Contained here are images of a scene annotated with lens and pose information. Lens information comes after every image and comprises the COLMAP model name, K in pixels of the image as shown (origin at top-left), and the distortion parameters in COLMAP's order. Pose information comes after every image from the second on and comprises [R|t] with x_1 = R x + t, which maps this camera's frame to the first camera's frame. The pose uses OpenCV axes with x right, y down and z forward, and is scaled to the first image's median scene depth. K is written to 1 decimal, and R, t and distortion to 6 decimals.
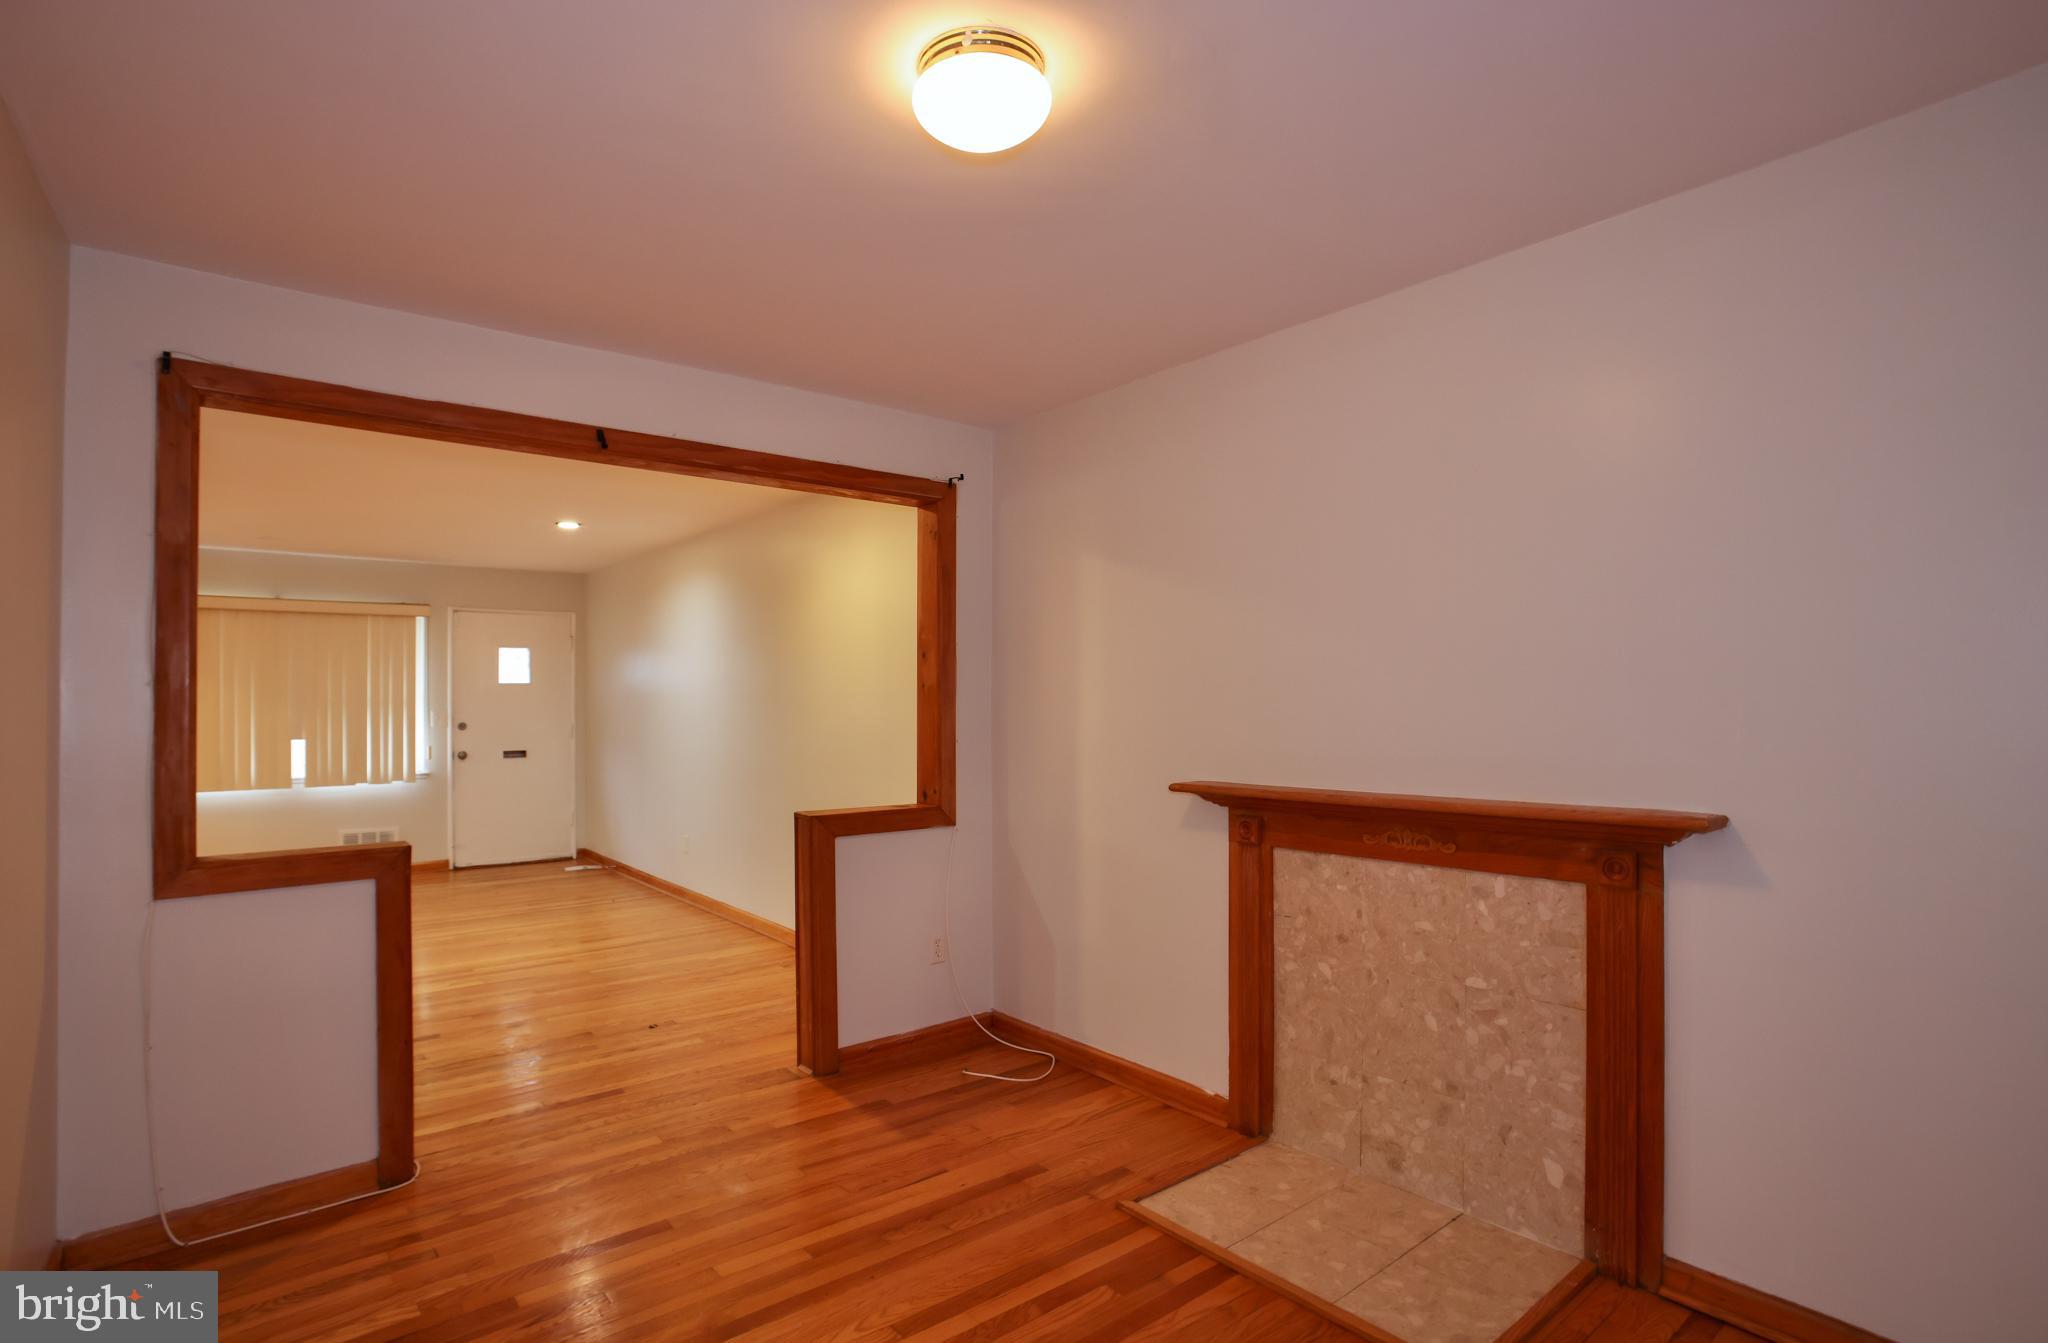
lens RADIAL K [[1012.9, 0, 1029.8], [0, 1012.9, 690.4], [0, 0, 1]] dist [-0.093735, 0.052429]
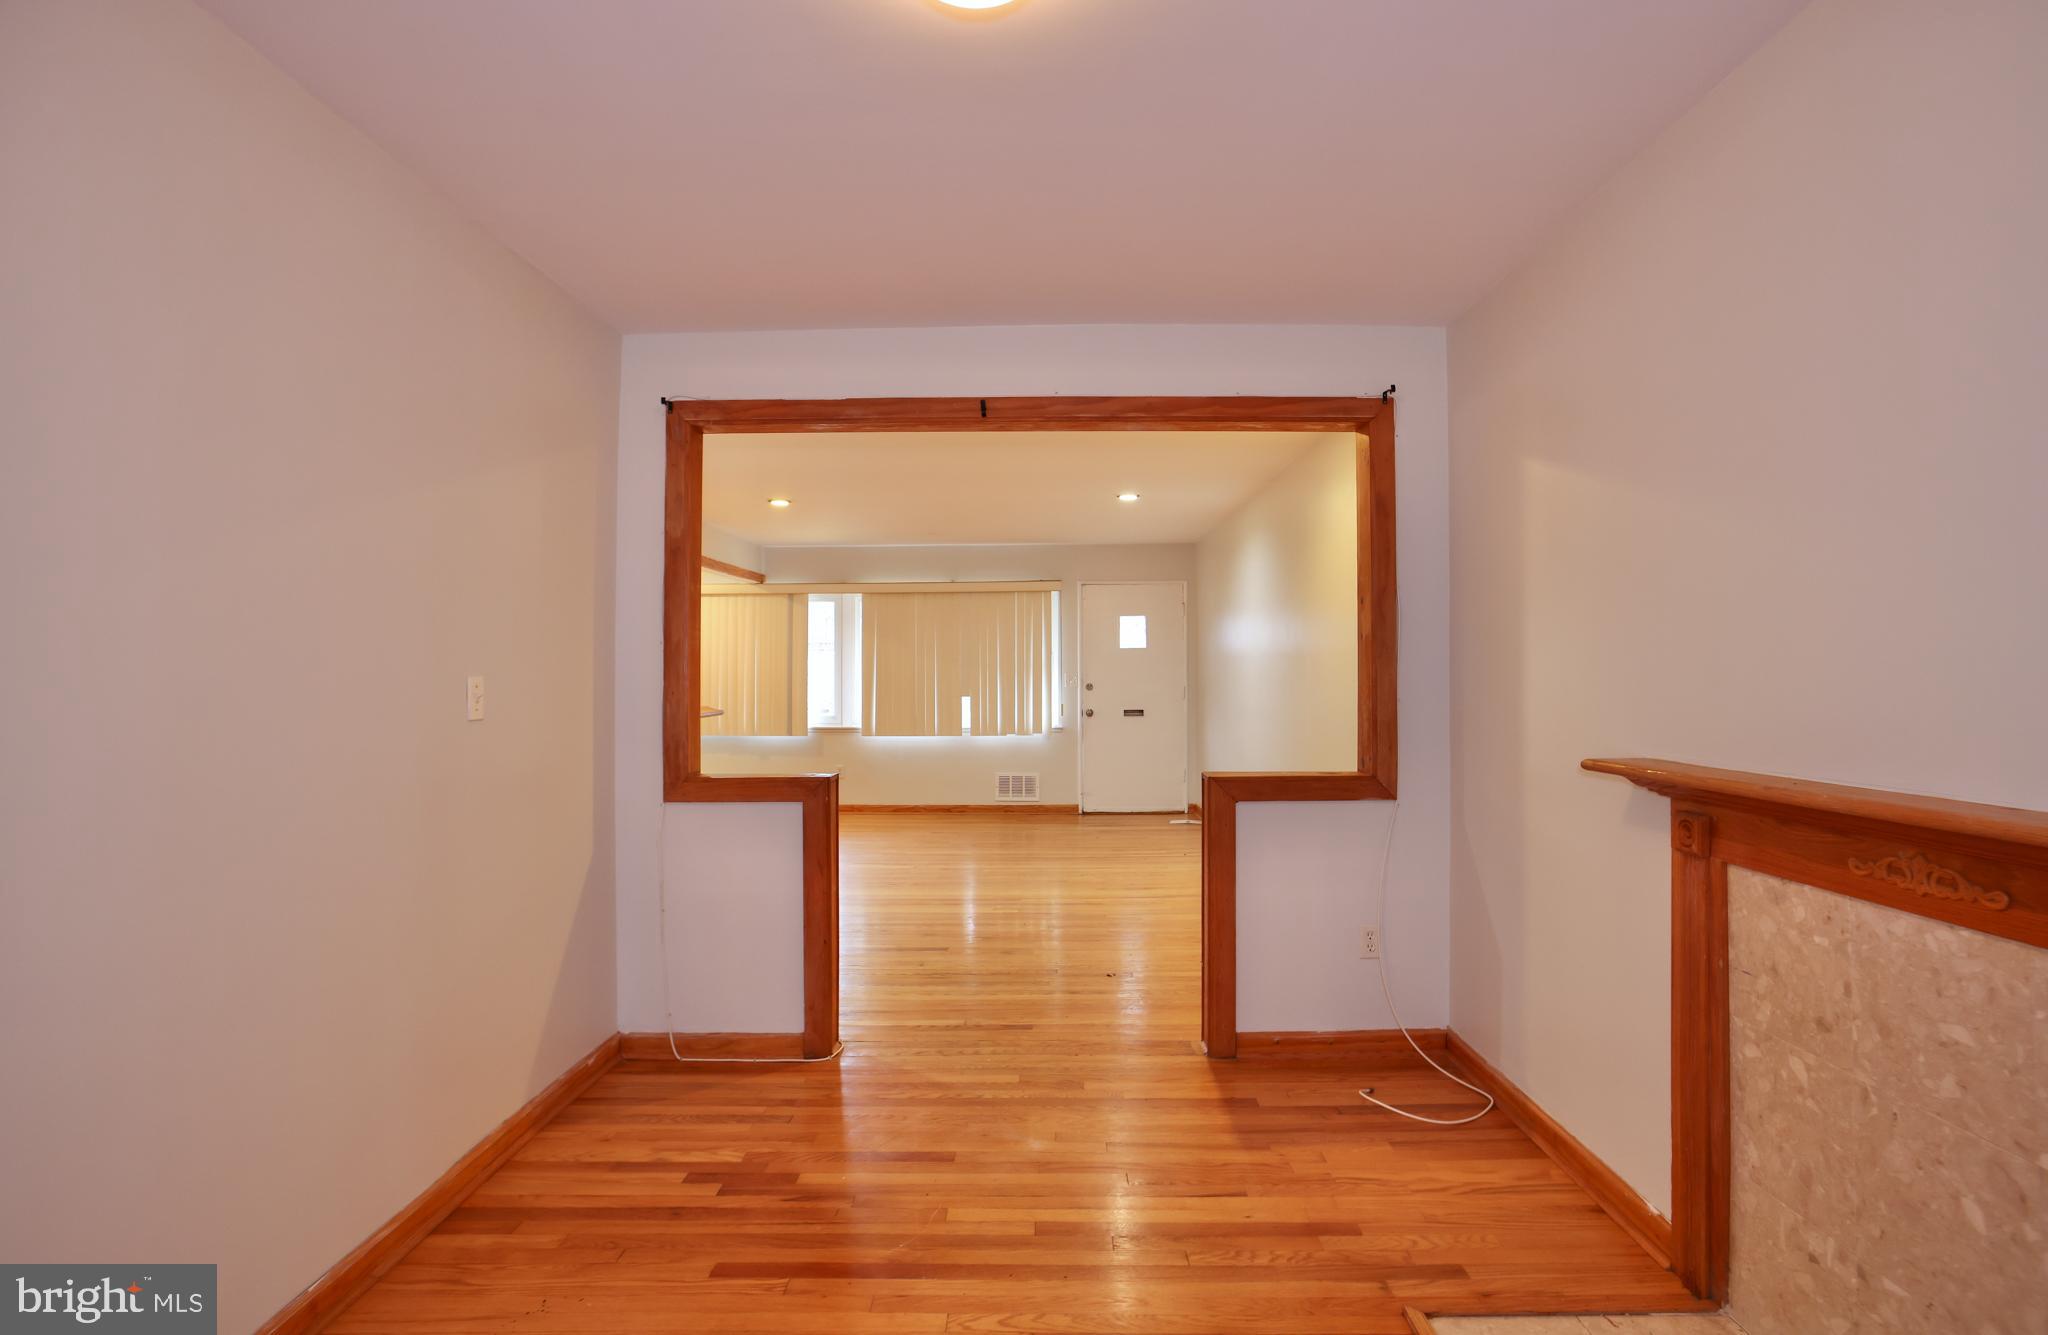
lens RADIAL K [[1005.6, 0, 1017.5], [0, 1005.6, 657.9], [0, 0, 1]] dist [-0.073805, 0.032508]
pose [[0.757819, -0.009923, -0.652389, 0.312780], [0.009393, 0.999947, -0.004299, 0.020470], [0.652397, -0.002870, 0.757872, 0.219418]]
